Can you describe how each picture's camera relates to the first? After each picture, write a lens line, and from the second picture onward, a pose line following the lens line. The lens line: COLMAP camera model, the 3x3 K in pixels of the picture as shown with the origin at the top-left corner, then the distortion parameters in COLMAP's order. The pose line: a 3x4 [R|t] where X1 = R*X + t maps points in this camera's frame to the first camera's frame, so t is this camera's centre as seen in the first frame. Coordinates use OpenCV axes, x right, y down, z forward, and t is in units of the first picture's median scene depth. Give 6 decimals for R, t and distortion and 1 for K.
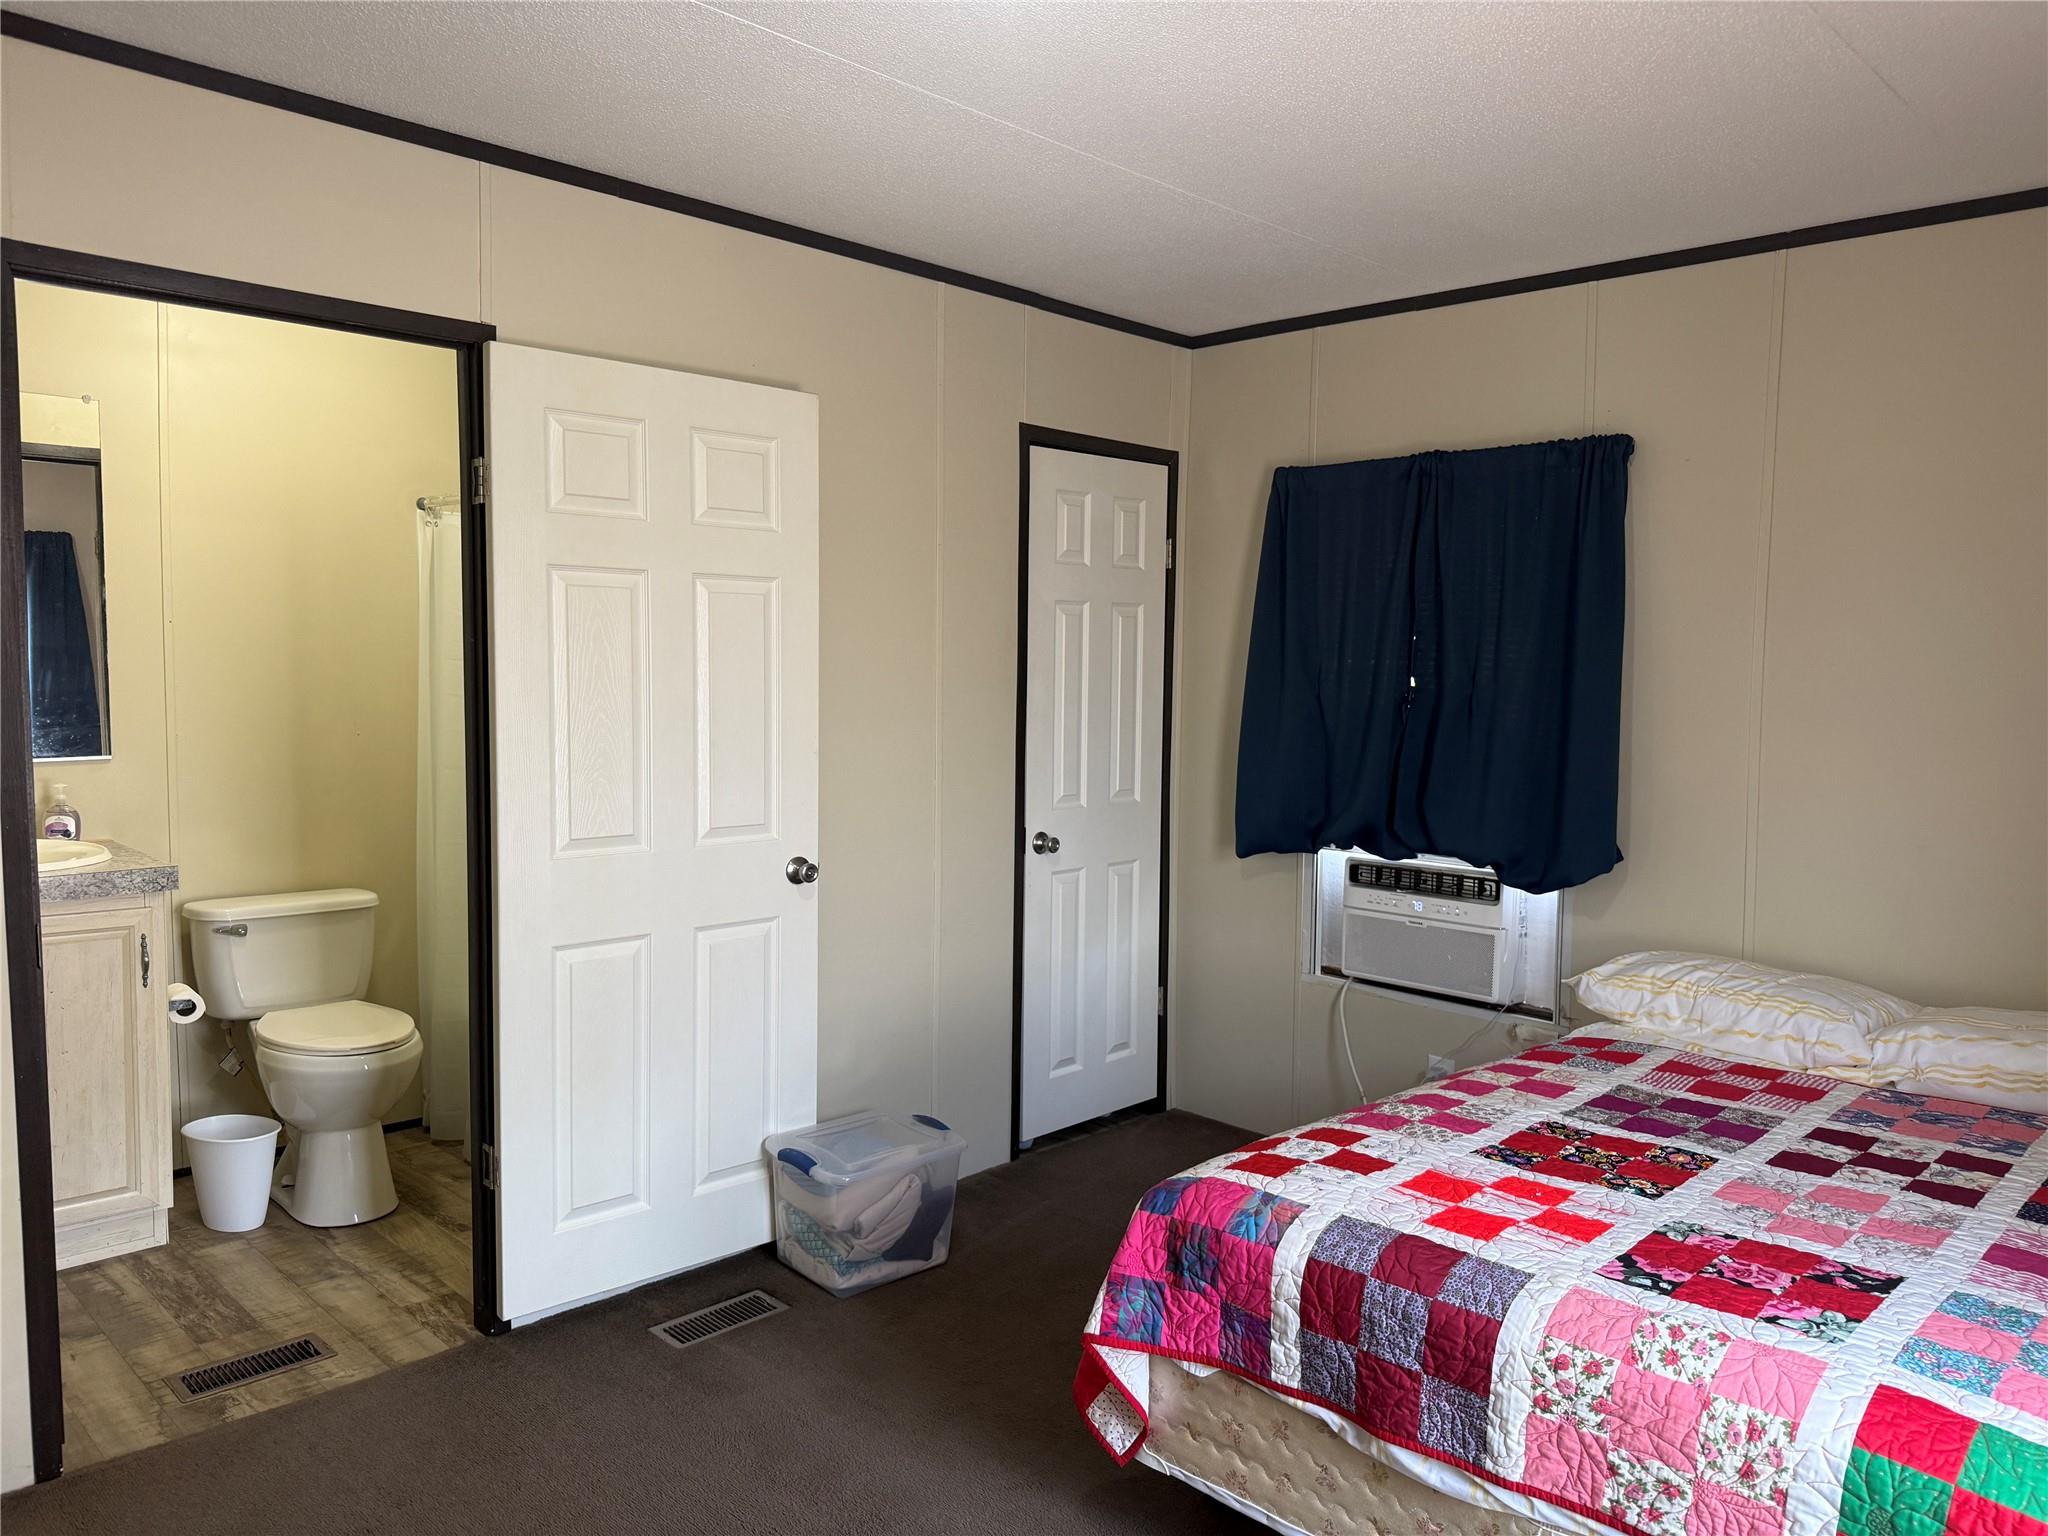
lens RADIAL K [[1453.7, 0, 998.4], [0, 1453.7, 765.1], [0, 0, 1]] dist [0.041713, -0.060602]
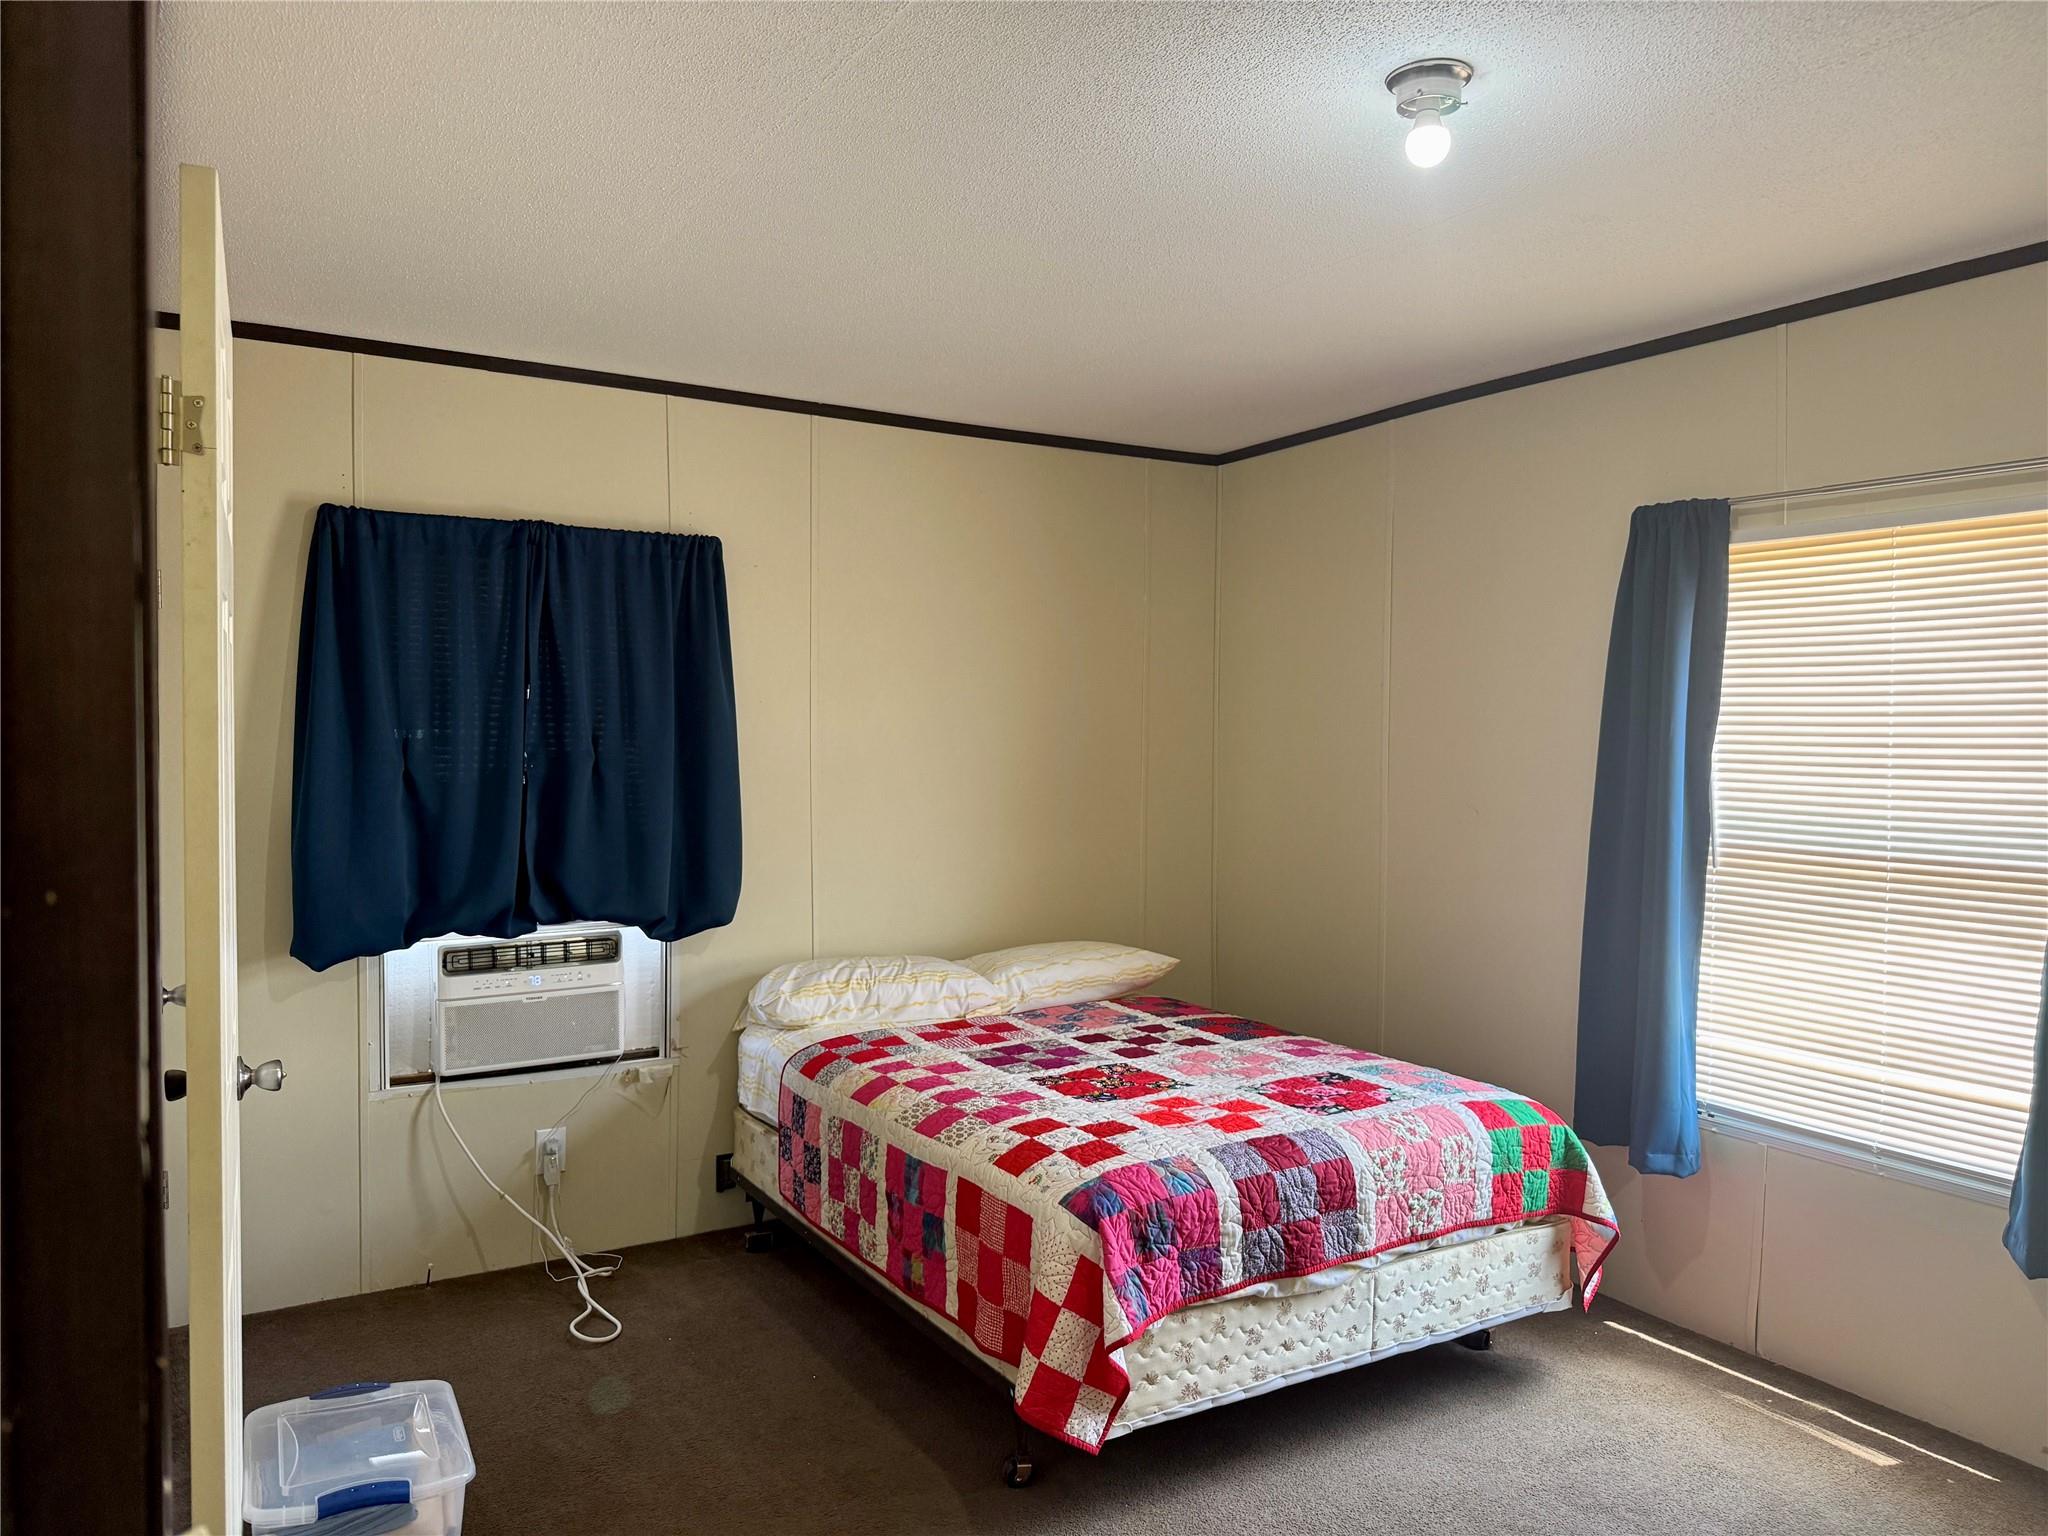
lens RADIAL K [[1453.7, 0, 998.4], [0, 1453.7, 765.1], [0, 0, 1]] dist [0.041713, -0.060602]
pose [[0.260209, -0.040405, 0.964706, -0.809454], [0.076959, 0.996813, 0.020992, -0.062407], [-0.962480, 0.068780, 0.262490, 0.605393]]
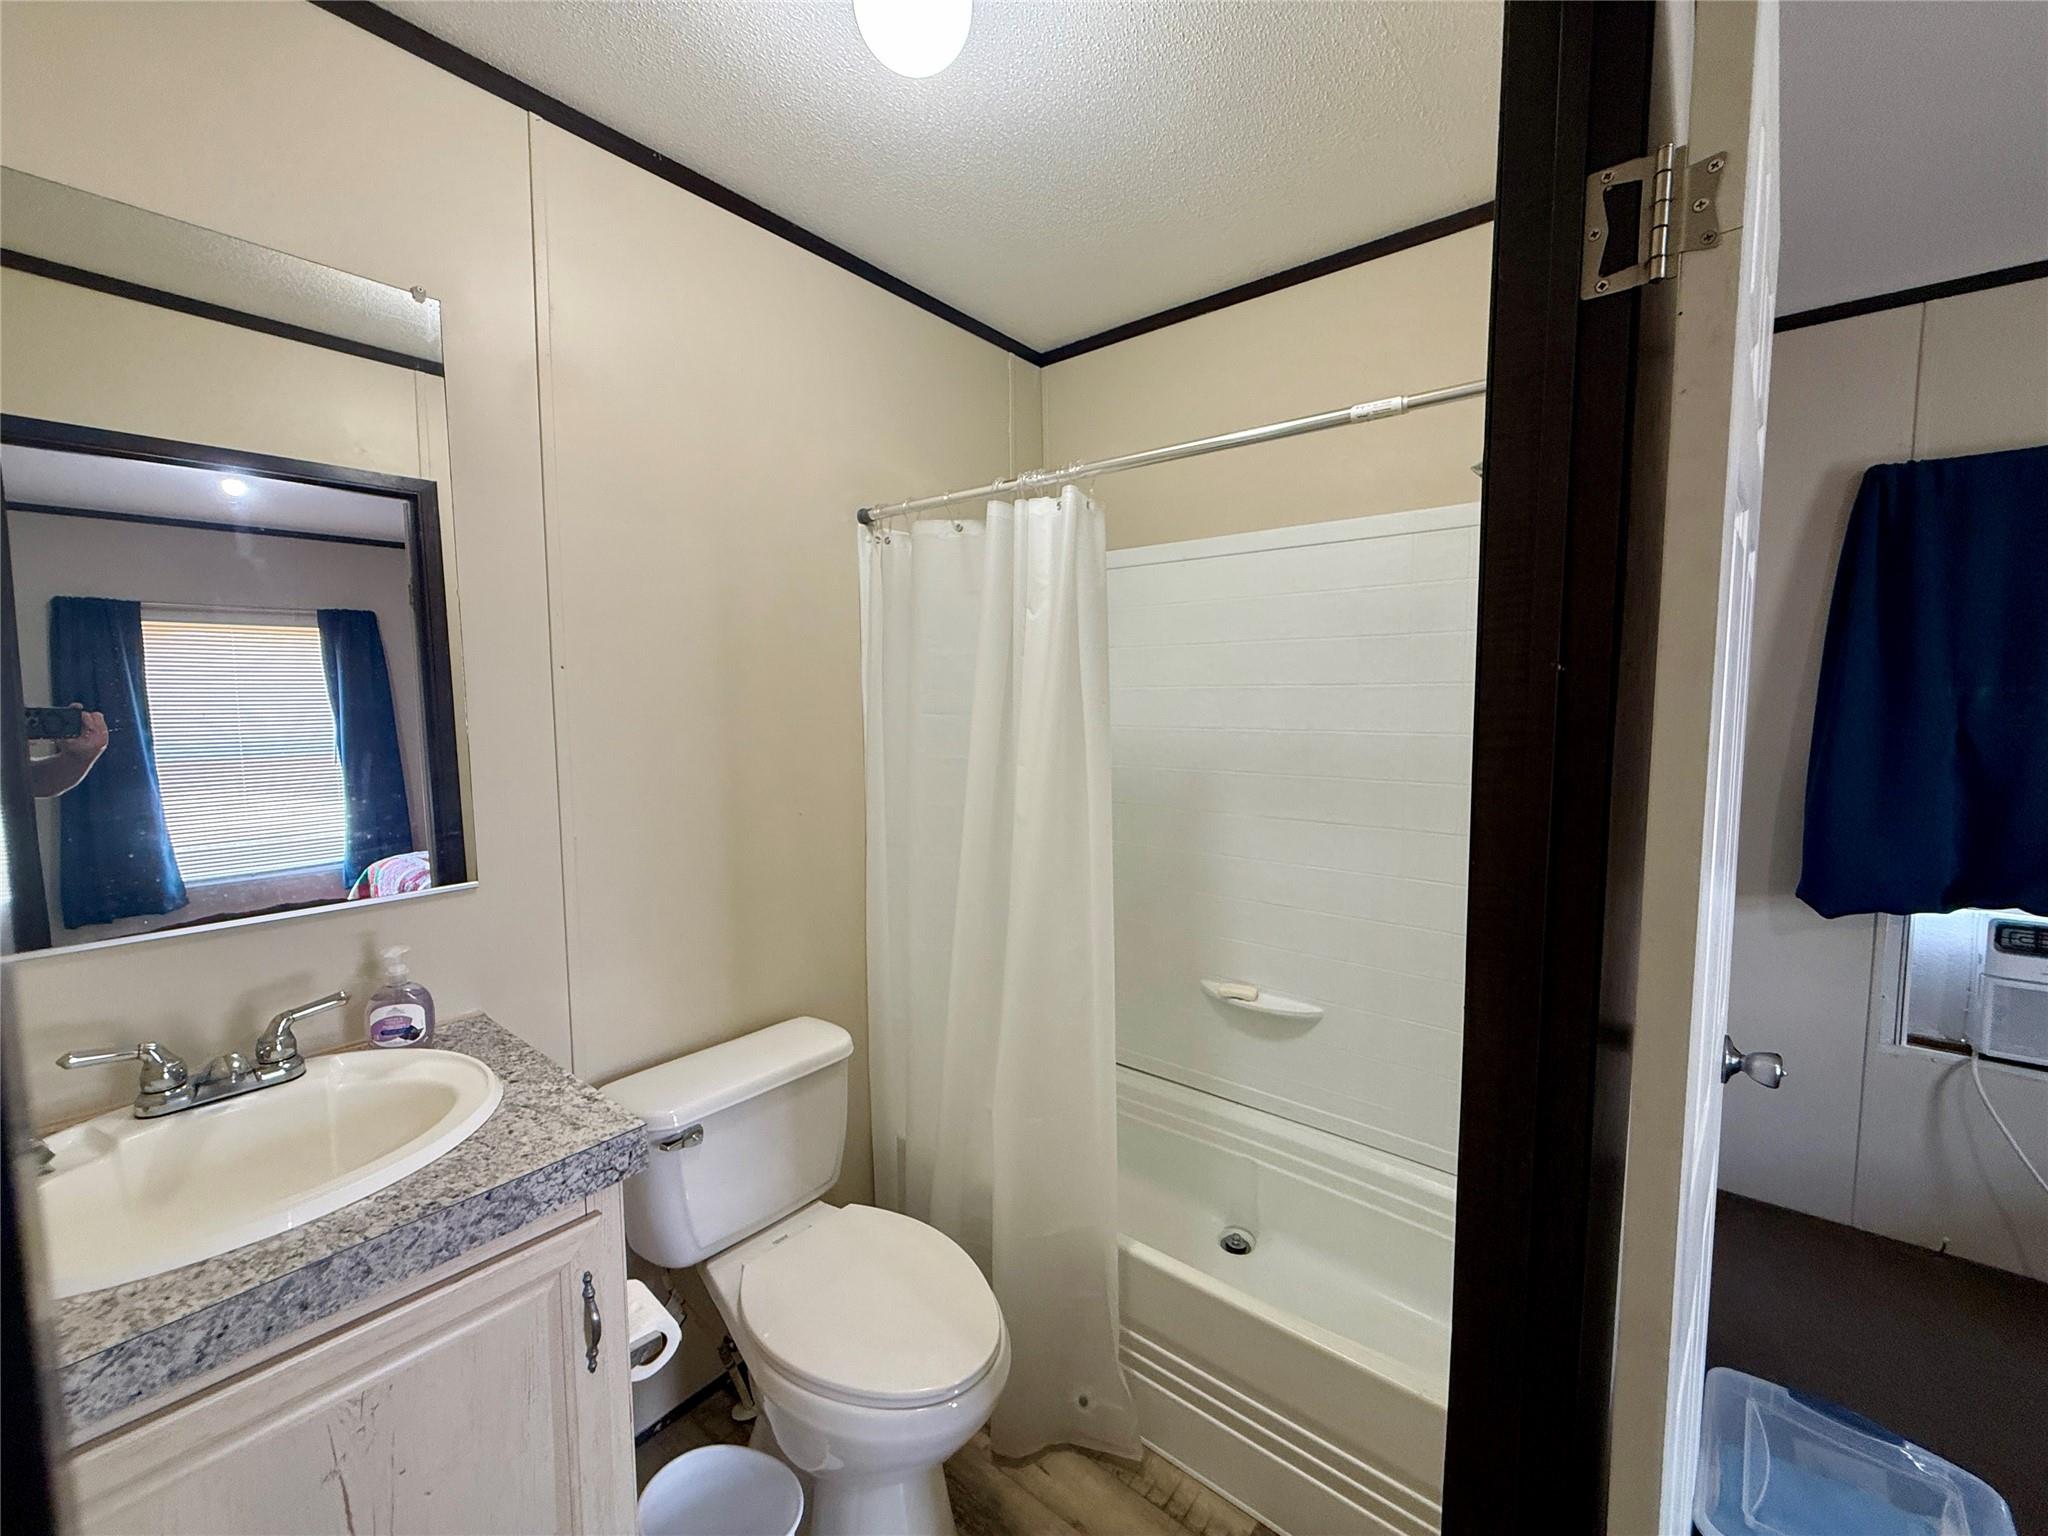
lens RADIAL K [[825.0, 0, 1015.6], [0, 825.0, 764.2], [0, 0, 1]] dist [0.000879, 0.000014]
pose [[0.994911, -0.030838, 0.095920, -0.549948], [0.030507, 0.999522, 0.004915, -0.069700], [-0.096025, -0.001964, 0.995377, 0.841155]]
